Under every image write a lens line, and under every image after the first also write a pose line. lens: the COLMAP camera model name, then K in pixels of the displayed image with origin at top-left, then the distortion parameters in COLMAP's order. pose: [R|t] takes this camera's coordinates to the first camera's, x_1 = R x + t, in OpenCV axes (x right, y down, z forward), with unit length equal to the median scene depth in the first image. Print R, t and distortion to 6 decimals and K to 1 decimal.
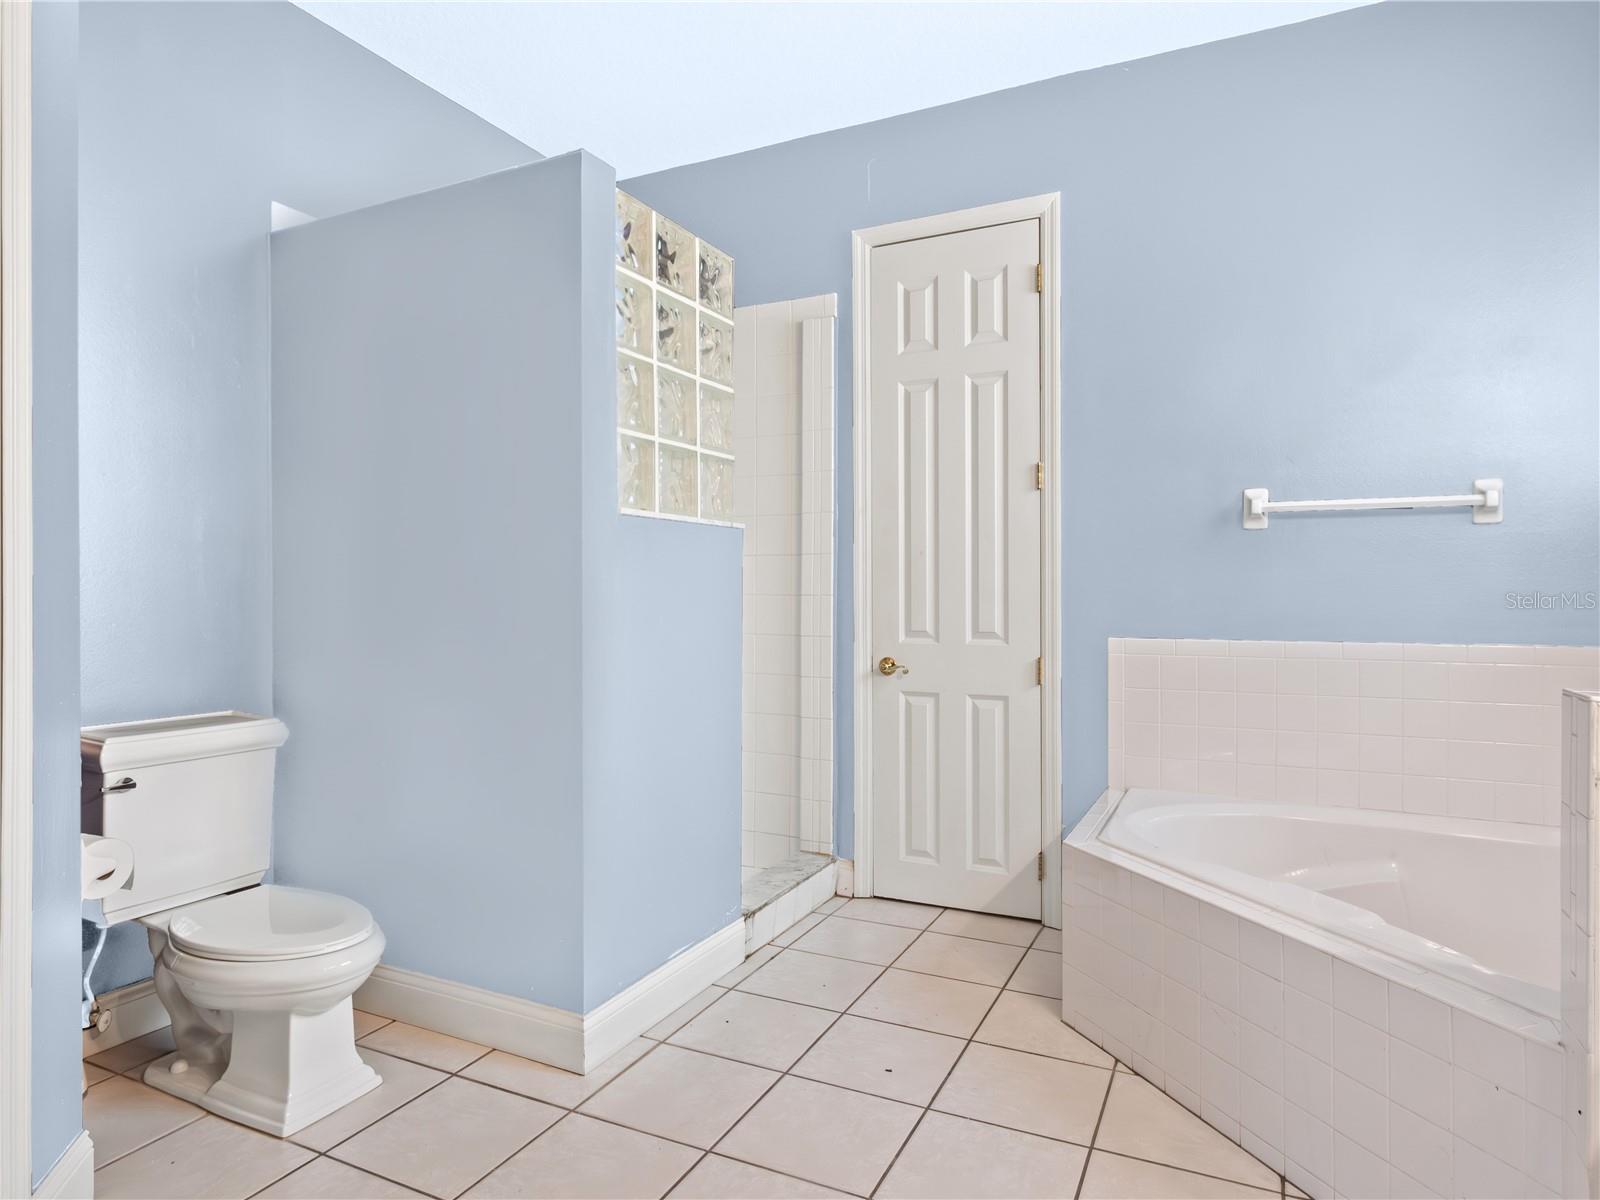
lens RADIAL K [[933.5, 0, 800.0], [0, 933.5, 600.0], [0, 0, 1]] dist [0.008377, -0.017259]
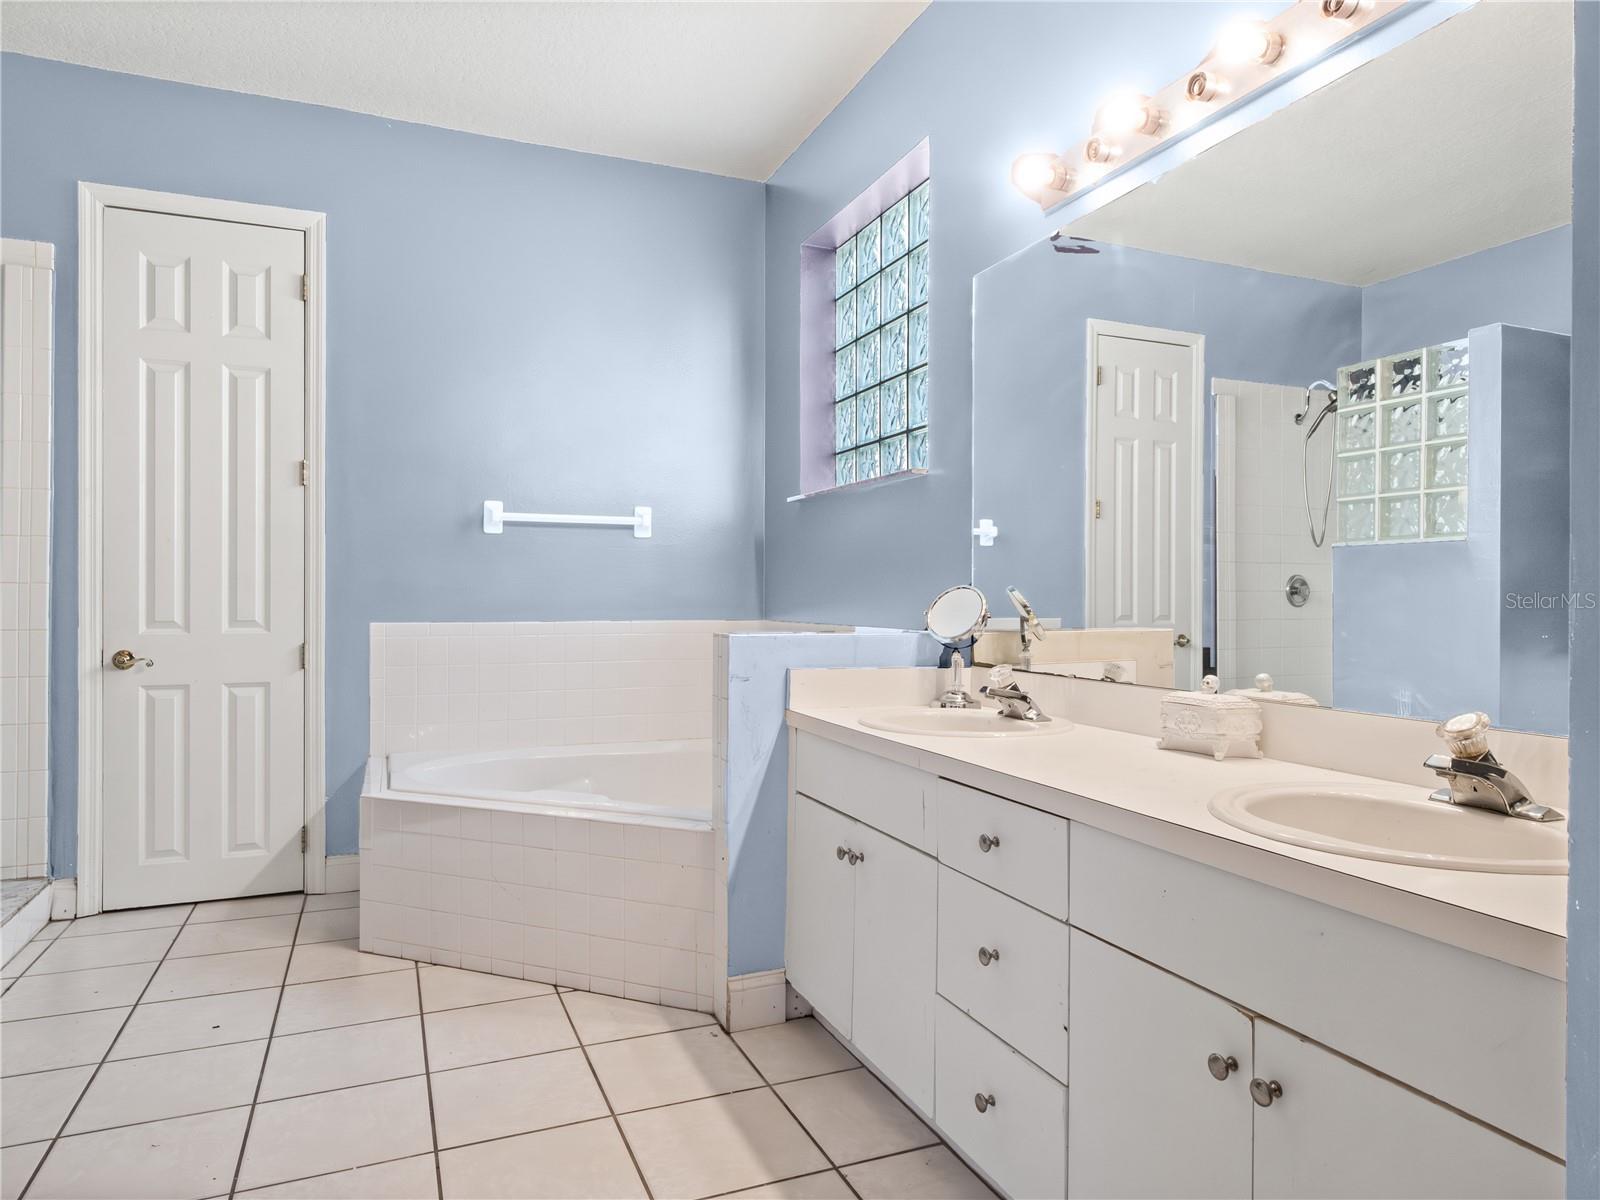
lens RADIAL K [[992.9, 0, 800.0], [0, 992.9, 600.0], [0, 0, 1]] dist [-0.000325, -0.001244]
pose [[0.658921, -0.001201, 0.752211, -0.216297], [0.000721, 0.999999, 0.000966, 0.011336], [-0.752211, -0.000094, 0.658922, -0.167568]]
